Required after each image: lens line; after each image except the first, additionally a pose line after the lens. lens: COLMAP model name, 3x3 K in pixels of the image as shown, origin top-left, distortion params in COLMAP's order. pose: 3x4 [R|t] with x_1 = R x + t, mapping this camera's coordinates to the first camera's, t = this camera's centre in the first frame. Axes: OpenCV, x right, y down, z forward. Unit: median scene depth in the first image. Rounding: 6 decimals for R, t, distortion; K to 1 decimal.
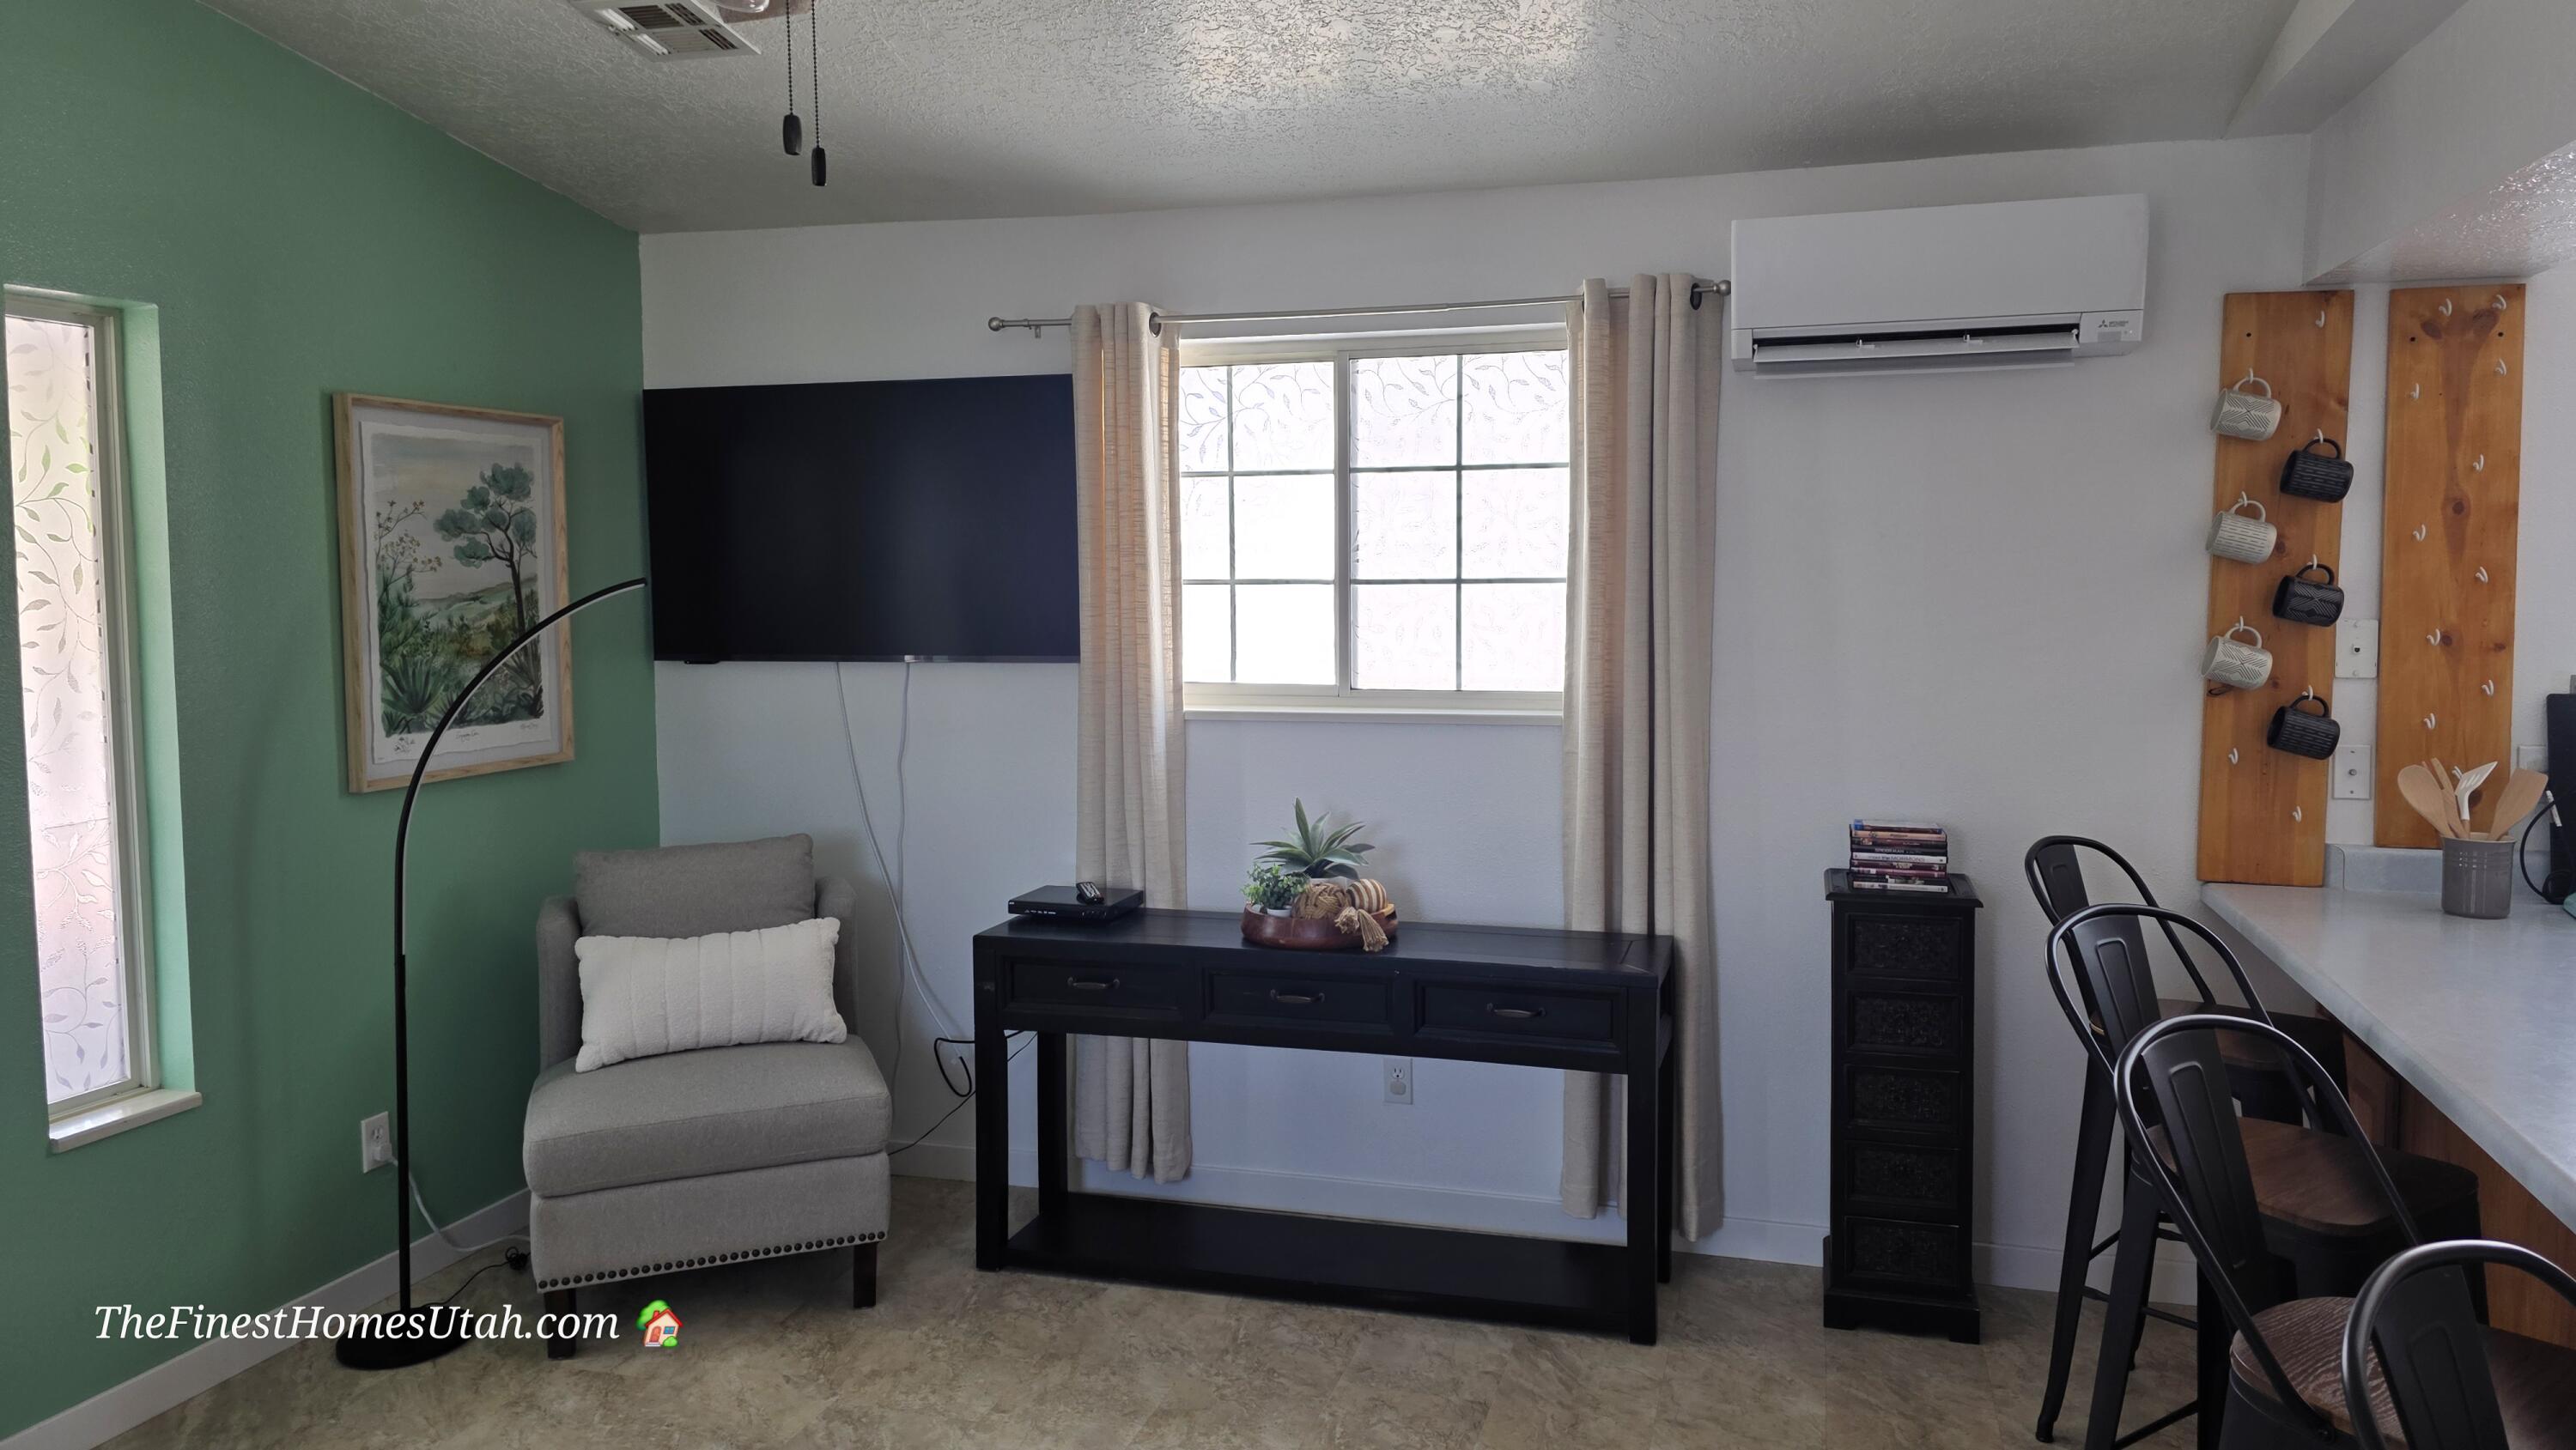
lens RADIAL K [[1715.9, 0, 1336.0], [0, 1715.9, 685.3], [0, 0, 1]] dist [0.112276, -0.143667]
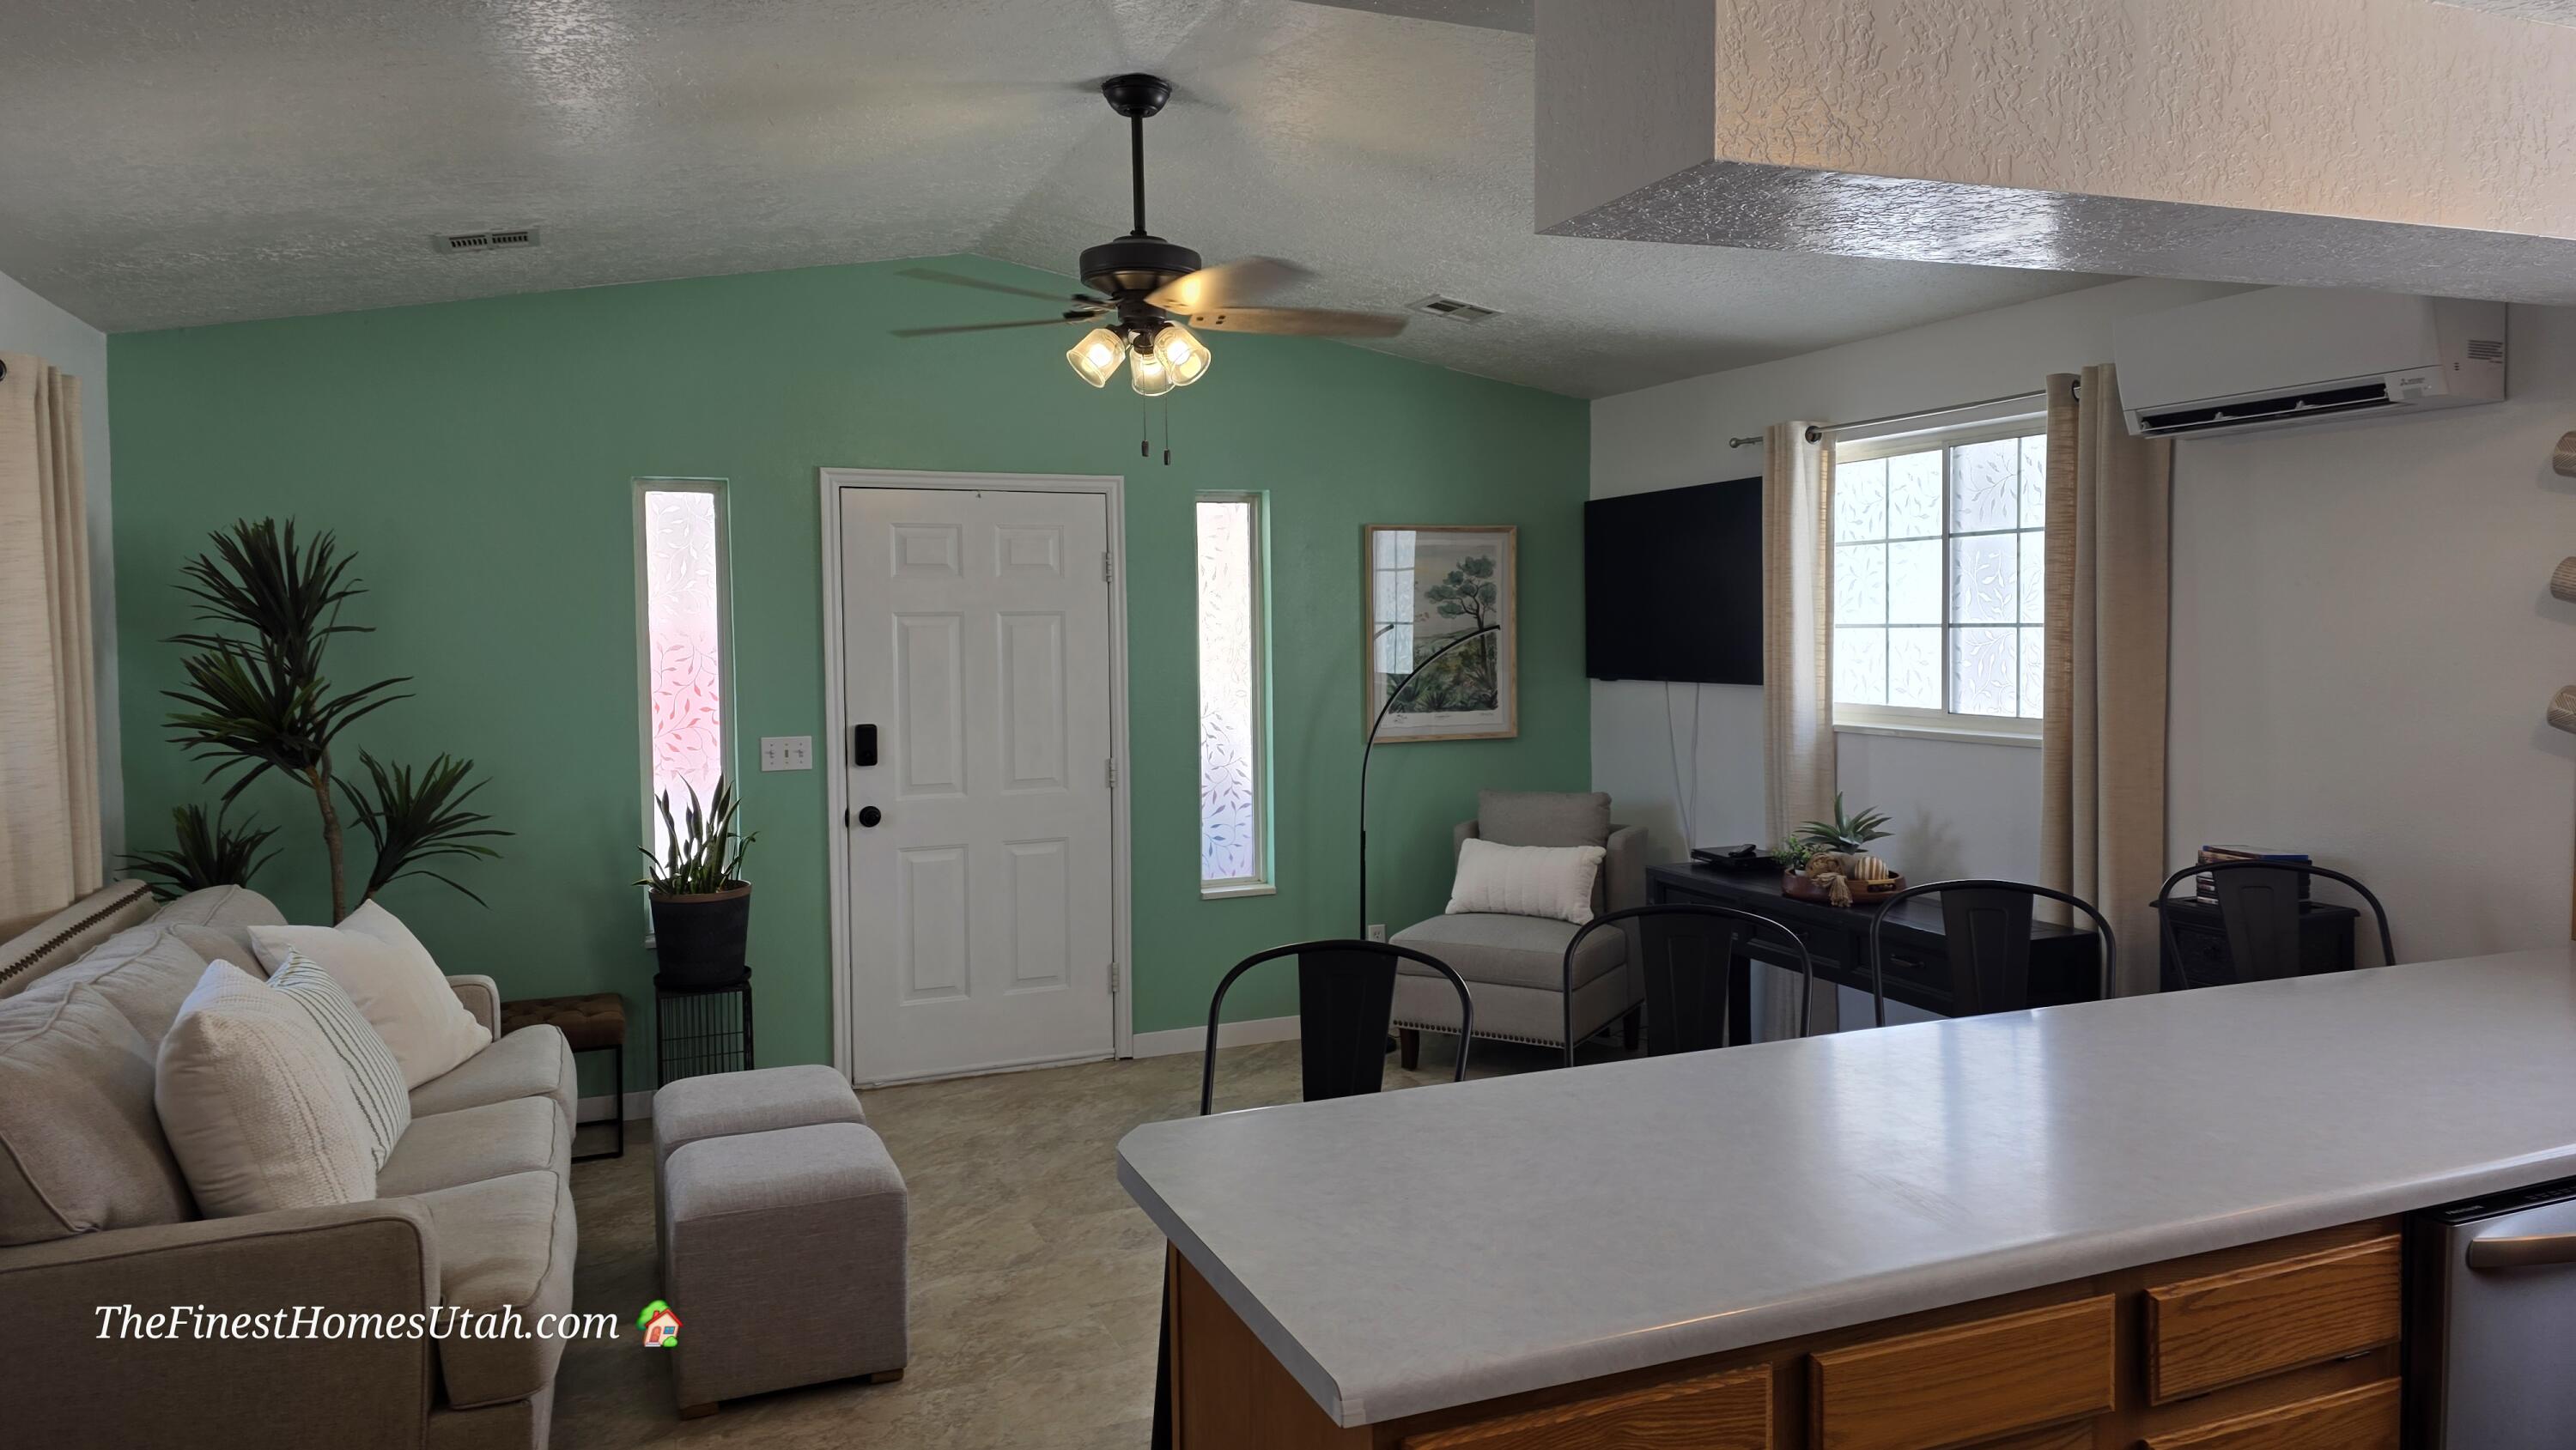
lens RADIAL K [[1715.9, 0, 1336.0], [0, 1715.9, 685.3], [0, 0, 1]] dist [0.112276, -0.143667]
pose [[0.616872, 0.028125, -0.786561, 0.783598], [-0.046259, 0.998929, -0.000560, 0.003837], [0.785703, 0.036731, 0.617512, -0.125284]]
